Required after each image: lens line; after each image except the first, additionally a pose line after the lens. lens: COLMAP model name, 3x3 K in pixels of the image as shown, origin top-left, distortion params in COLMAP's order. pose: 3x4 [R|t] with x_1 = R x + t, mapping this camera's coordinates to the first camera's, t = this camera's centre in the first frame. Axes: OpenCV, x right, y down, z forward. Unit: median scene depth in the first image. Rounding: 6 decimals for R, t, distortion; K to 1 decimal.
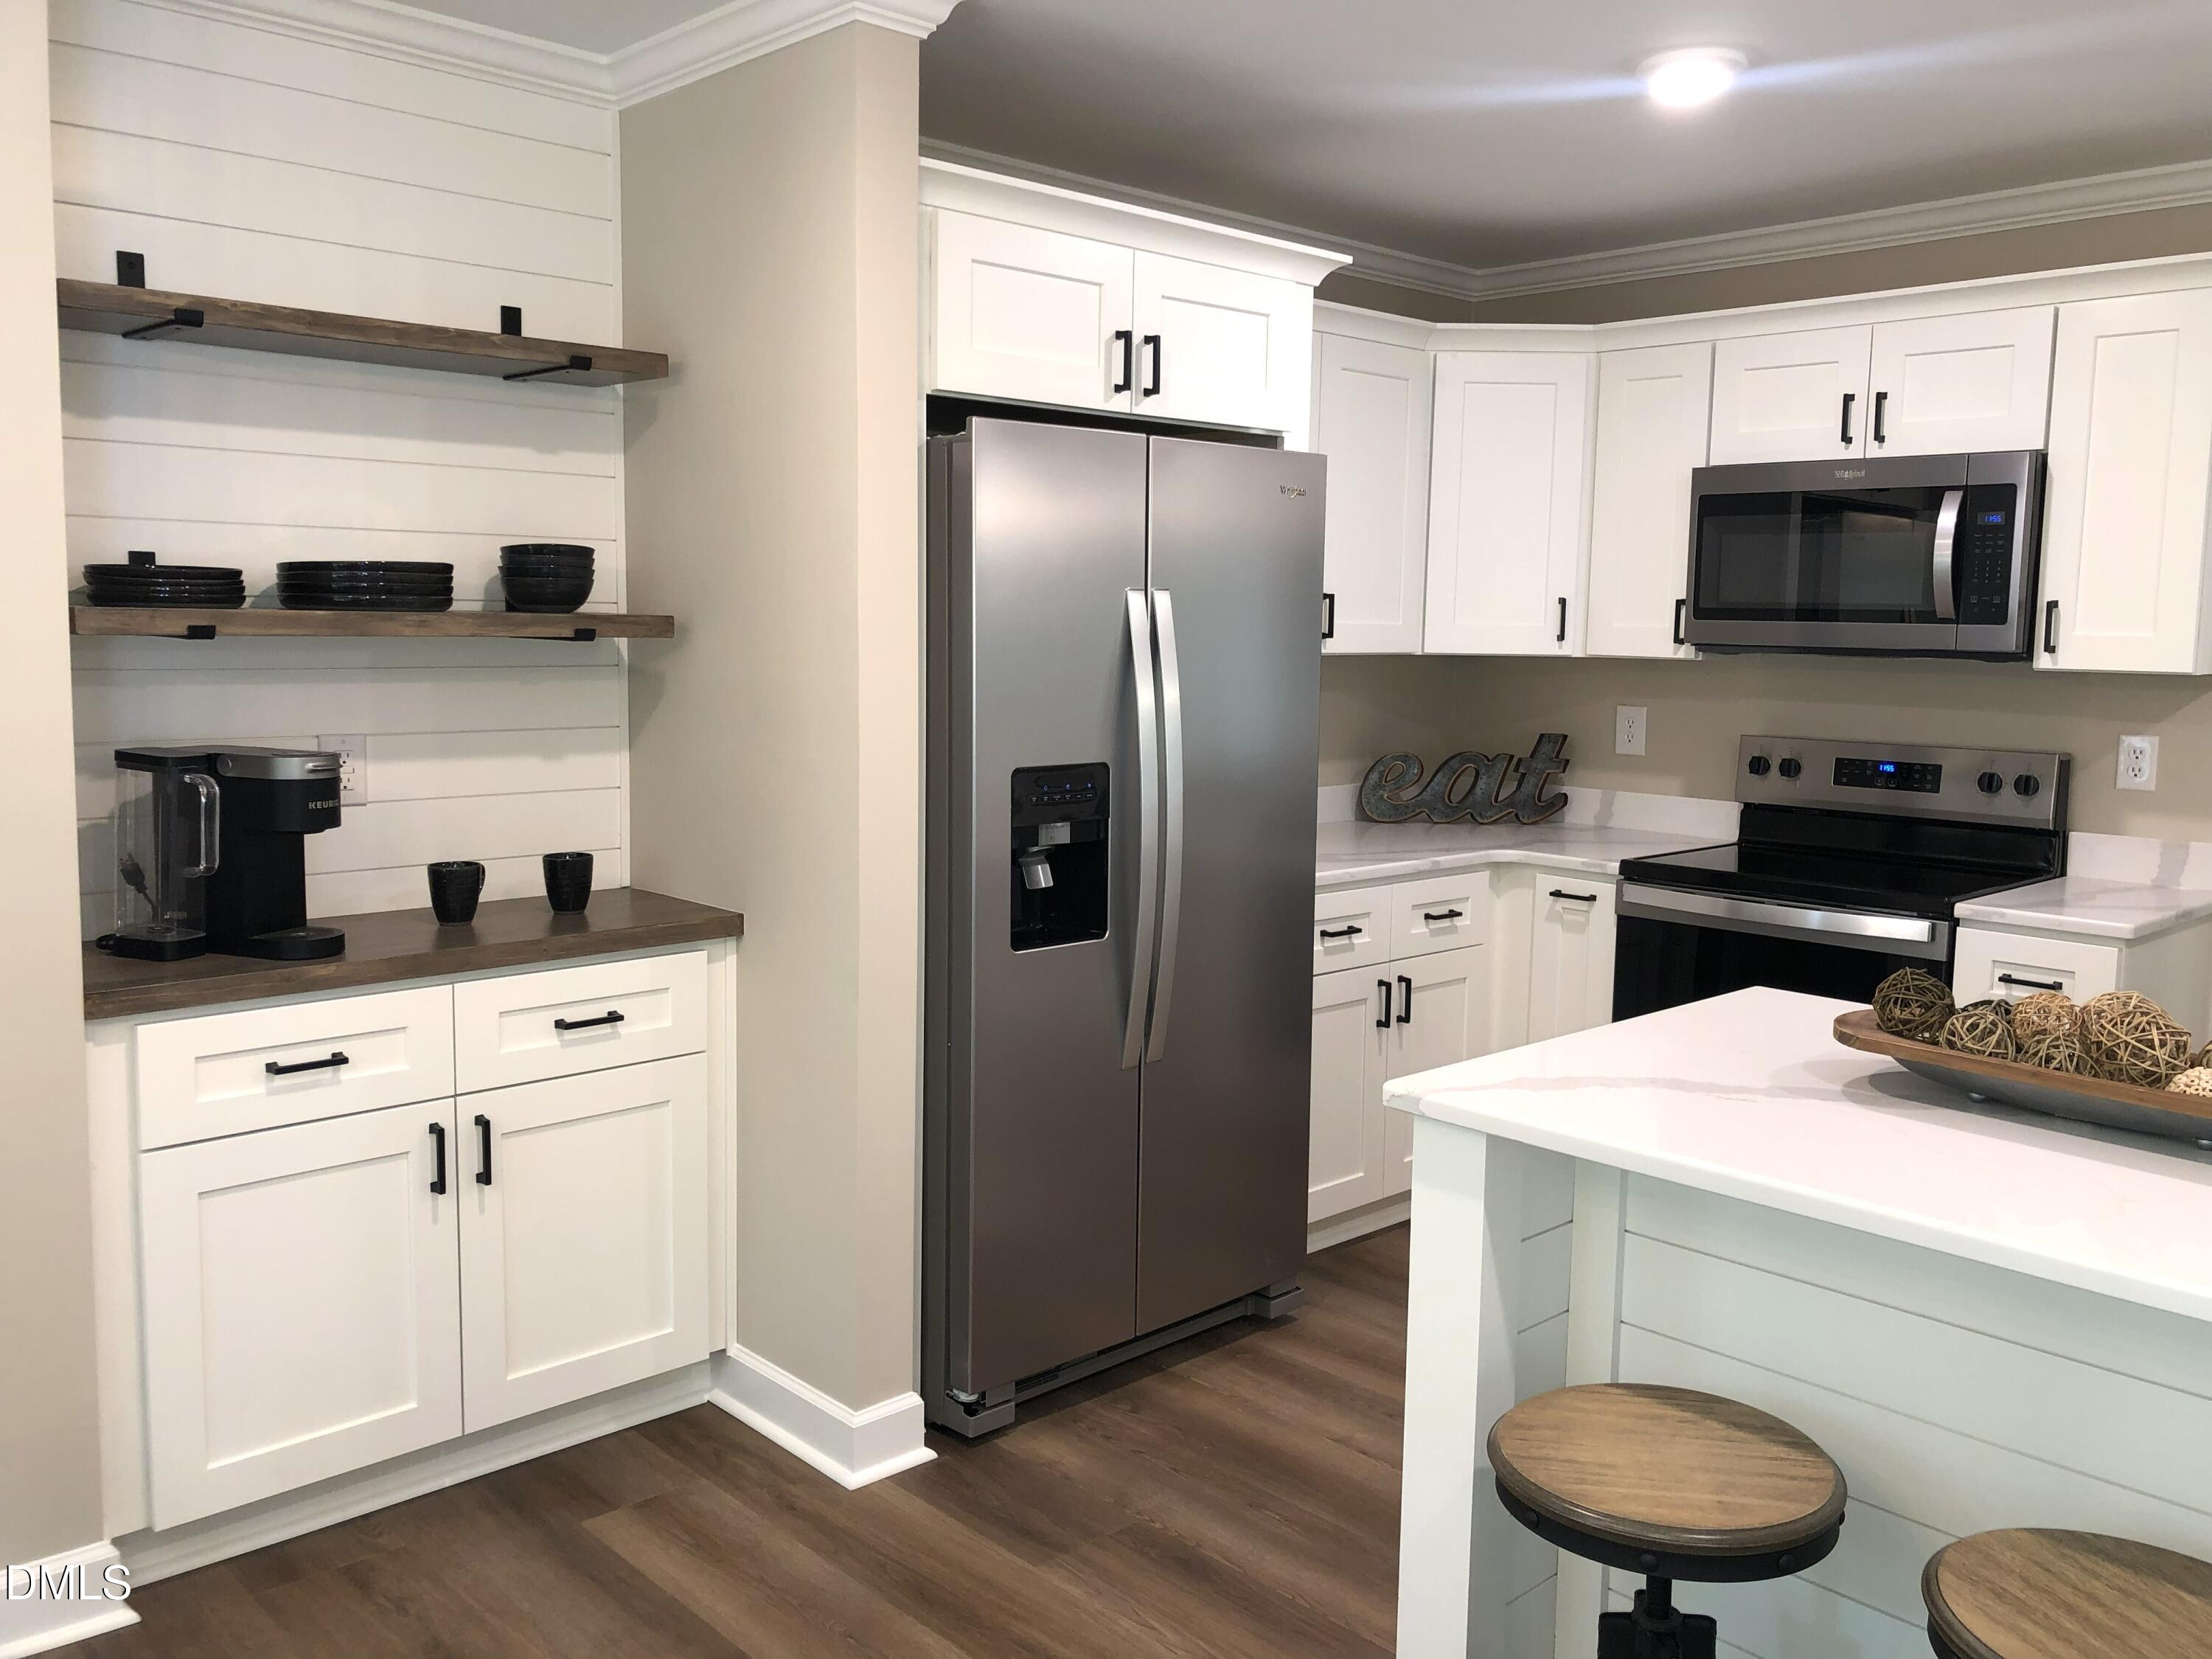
lens RADIAL K [[1814.5, 0, 1105.3], [0, 1814.5, 827.6], [0, 0, 1]] dist [0.059055, -0.054192]
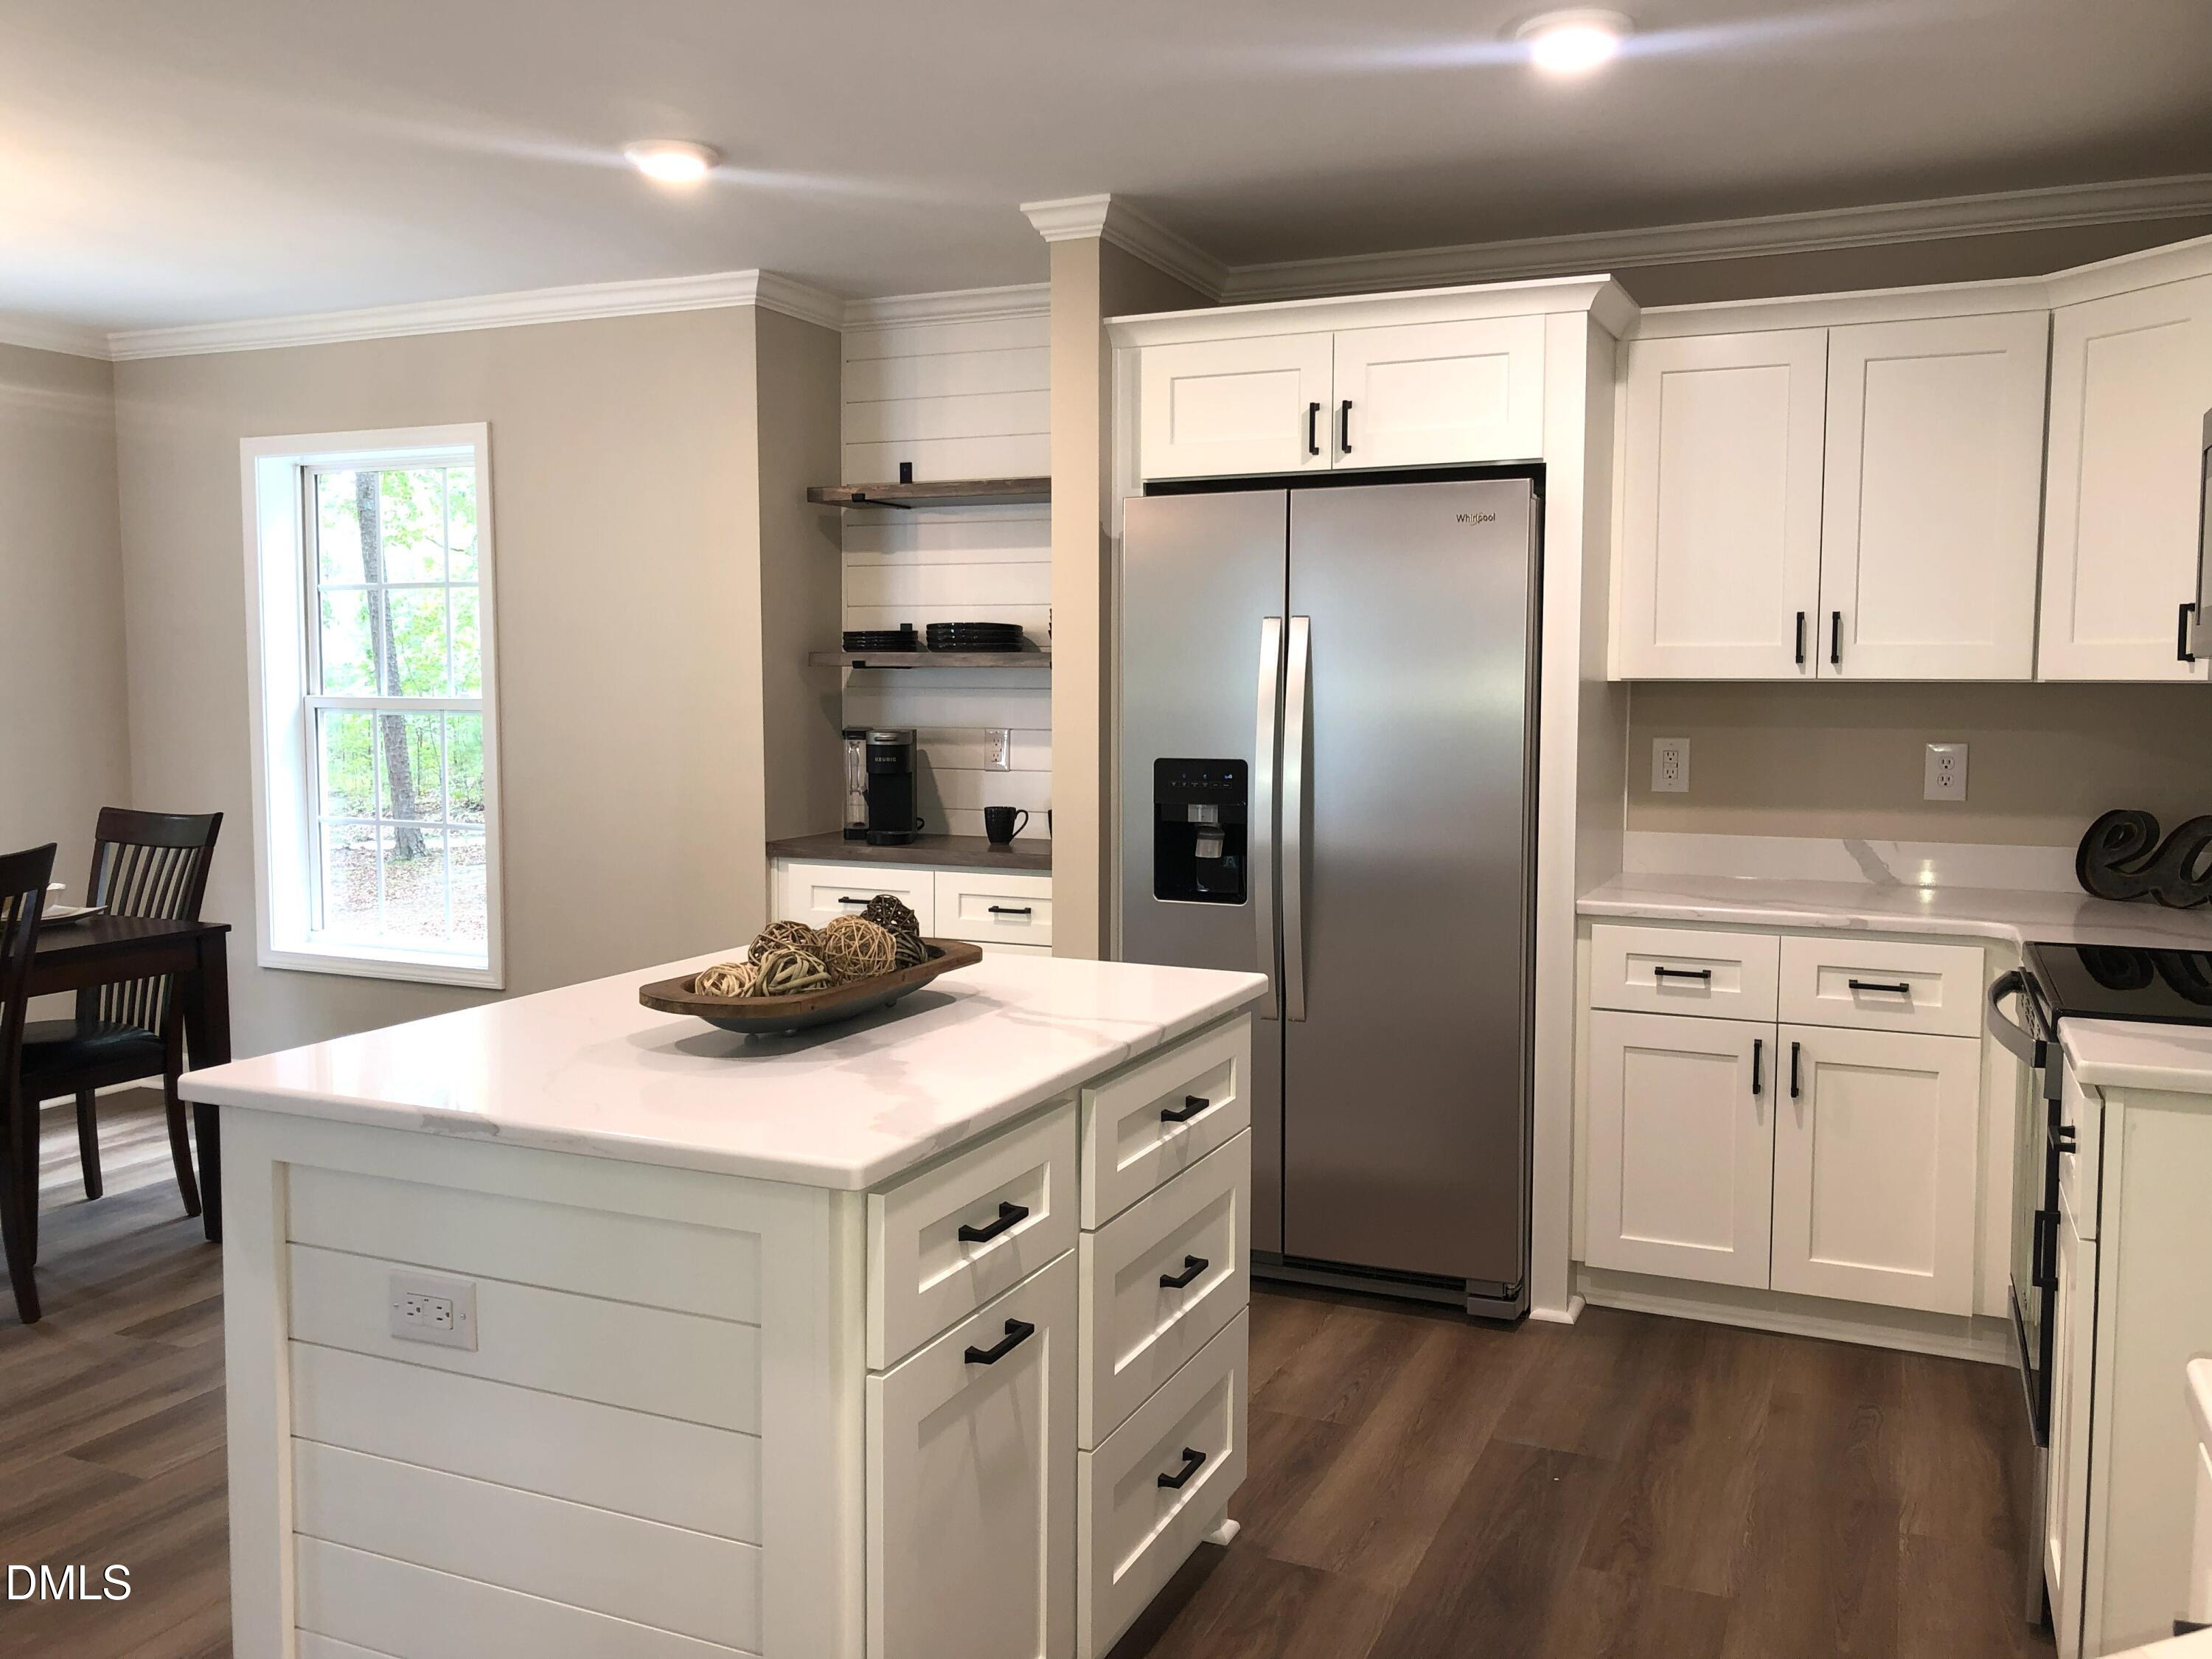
lens RADIAL K [[1814.5, 0, 1102.3], [0, 1814.5, 803.8], [0, 0, 1]] dist [0.059055, -0.054192]
pose [[0.384015, 0.055854, -0.921636, 1.214590], [-0.102721, 0.994557, 0.017473, -0.020992], [0.917595, 0.087961, 0.387662, 0.483256]]
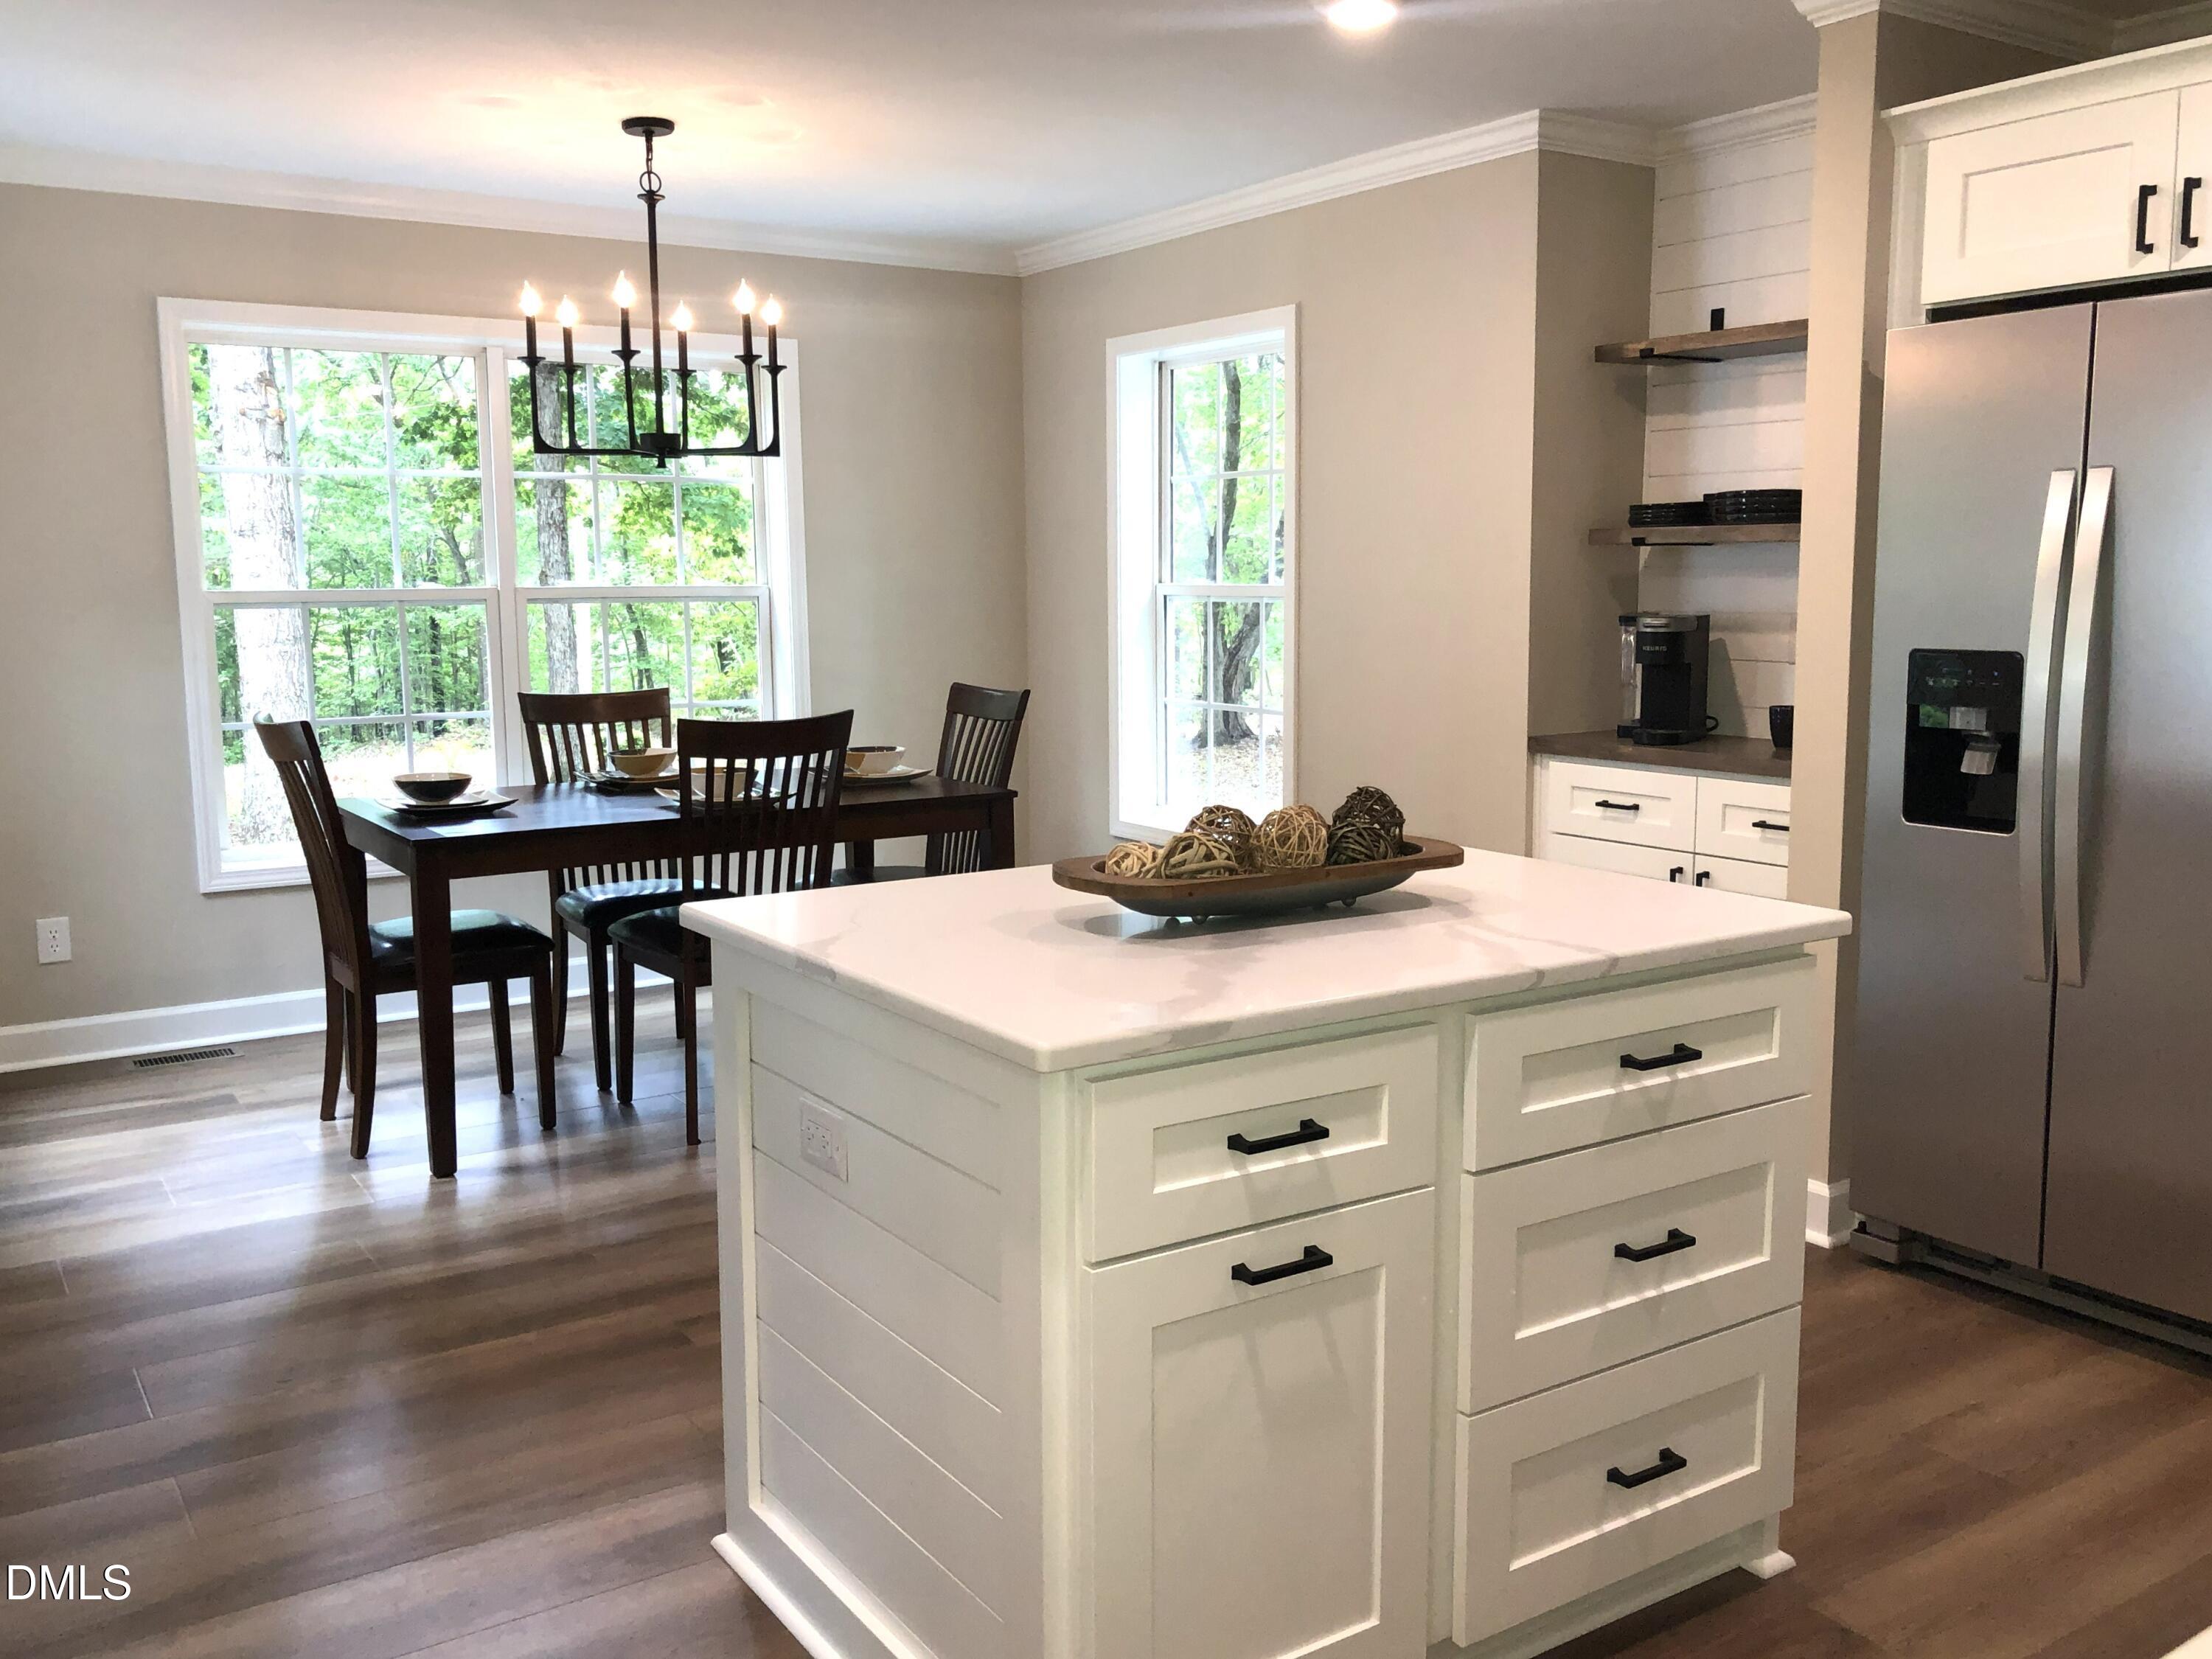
lens RADIAL K [[1912.2, 0, 1113.2], [0, 1912.2, 797.9], [0, 0, 1]] dist [0.031458, -0.011618]
pose [[-0.164255, 0.107909, -0.980498, 1.223108], [-0.107937, 0.986063, 0.126604, -0.042270], [0.980495, 0.126627, -0.150318, 0.760217]]
